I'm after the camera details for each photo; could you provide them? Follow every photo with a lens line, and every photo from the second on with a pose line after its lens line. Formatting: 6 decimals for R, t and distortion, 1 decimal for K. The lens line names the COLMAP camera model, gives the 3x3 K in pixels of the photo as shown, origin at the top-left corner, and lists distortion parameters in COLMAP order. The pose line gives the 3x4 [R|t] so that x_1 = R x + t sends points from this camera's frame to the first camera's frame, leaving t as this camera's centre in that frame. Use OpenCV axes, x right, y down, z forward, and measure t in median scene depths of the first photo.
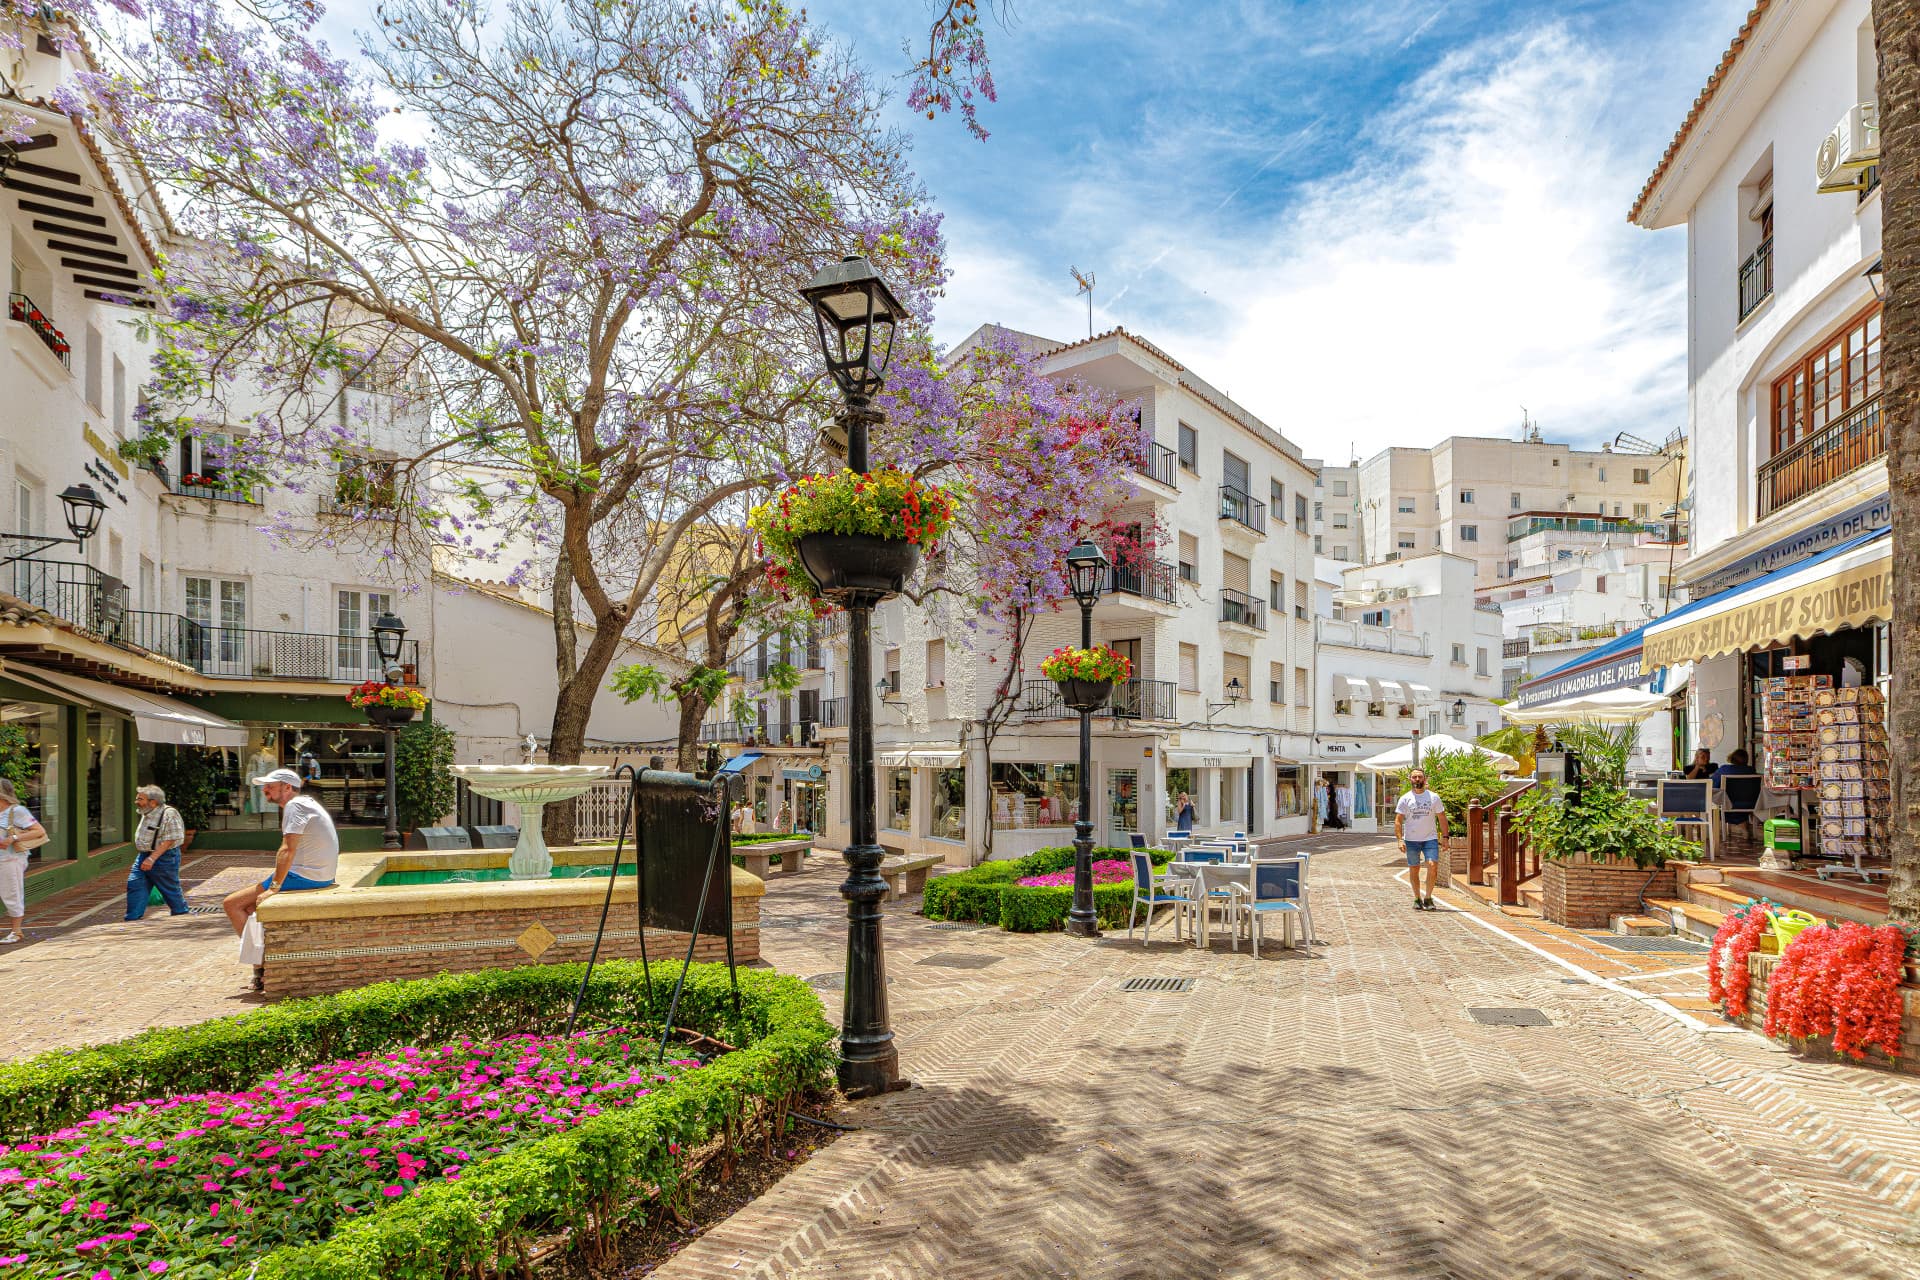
lens RADIAL K [[1559.2, 0, 960.0], [0, 1559.2, 640.0], [0, 0, 1]] dist [-0.010206, 0.001294]
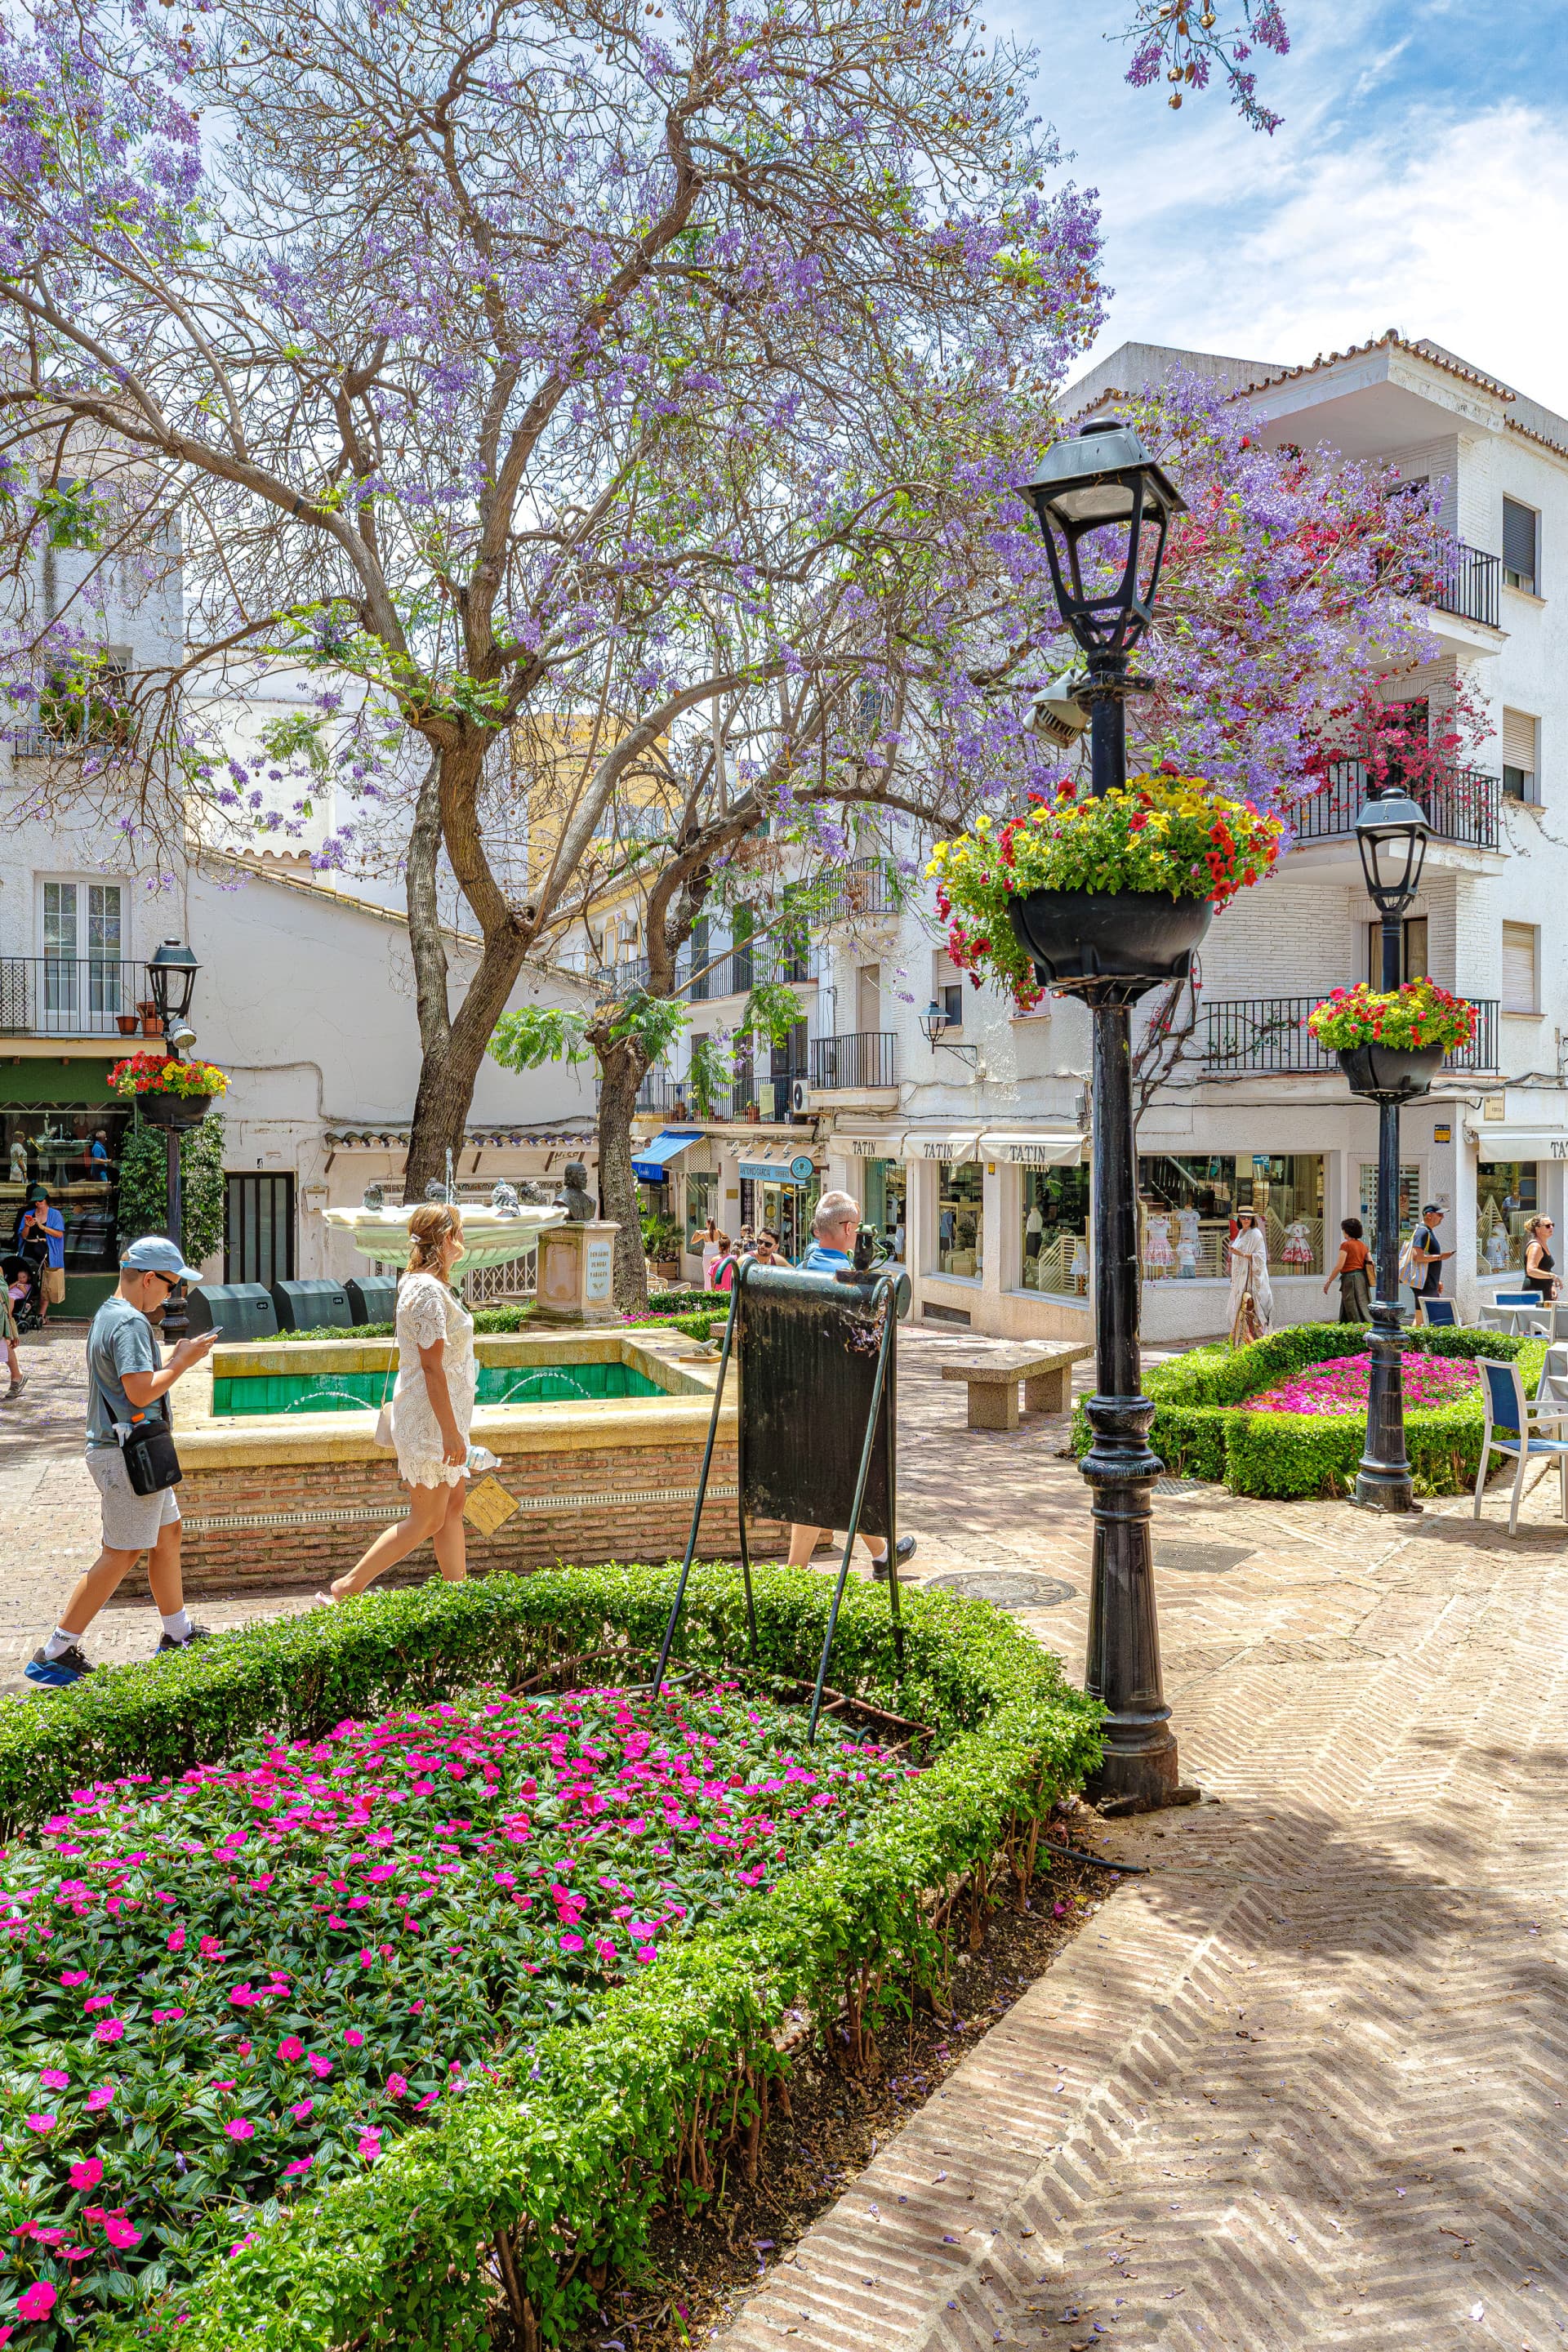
lens RADIAL K [[2441.6, 0, 784.0], [0, 2441.6, 1176.0], [0, 0, 1]] dist [-0.000500, 0.028273]
pose [[0.971028, -0.009141, -0.238792, 0.092421], [0.014753, 0.999655, 0.021728, 0.059123], [0.238511, -0.024622, 0.970828, 0.138026]]
